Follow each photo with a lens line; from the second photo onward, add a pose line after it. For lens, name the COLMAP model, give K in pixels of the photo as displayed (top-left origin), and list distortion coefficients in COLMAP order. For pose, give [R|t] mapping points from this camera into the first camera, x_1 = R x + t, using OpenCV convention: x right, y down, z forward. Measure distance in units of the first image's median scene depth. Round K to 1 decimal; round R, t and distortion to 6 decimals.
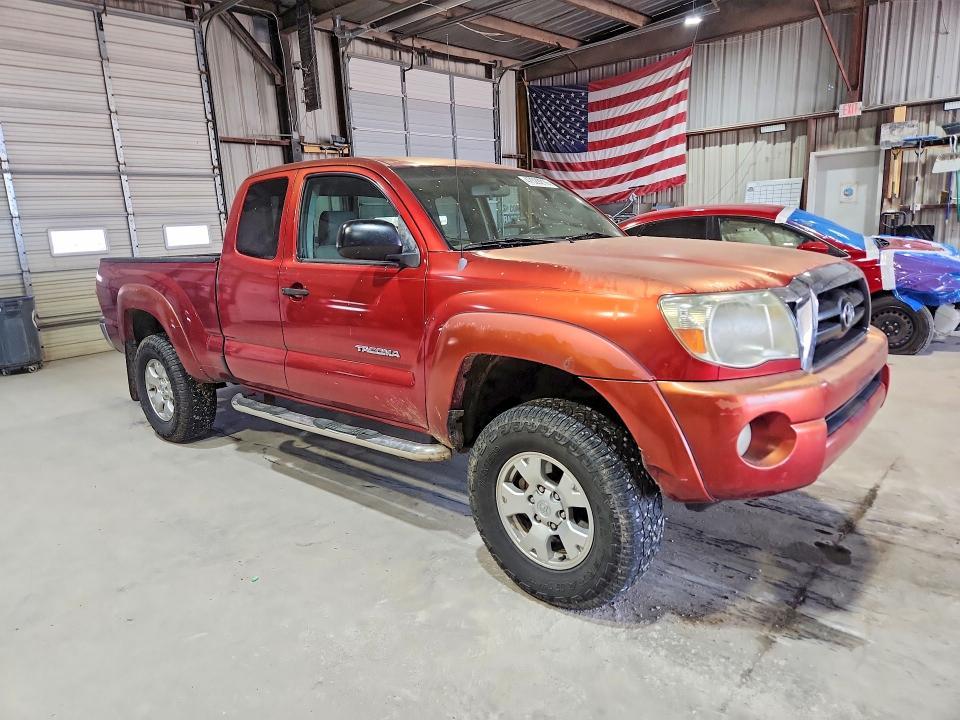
lens RADIAL K [[665.2, 0, 480.0], [0, 665.2, 357.0], [0, 0, 1]] dist [0.029071, -0.016547]
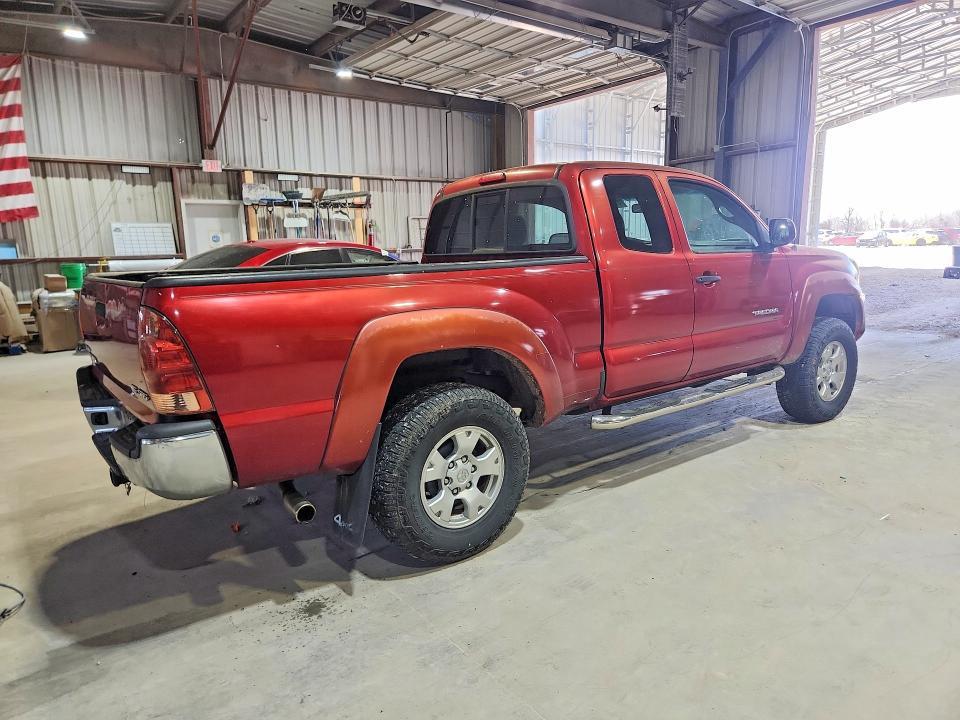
lens RADIAL K [[665.2, 0, 481.5], [0, 665.2, 367.2], [0, 0, 1]] dist [0.029071, -0.016547]
pose [[0.163980, -0.134610, 0.977236, -0.500115], [0.209341, 0.972831, 0.098876, -0.051876], [-0.963995, 0.188362, 0.187704, 0.394005]]
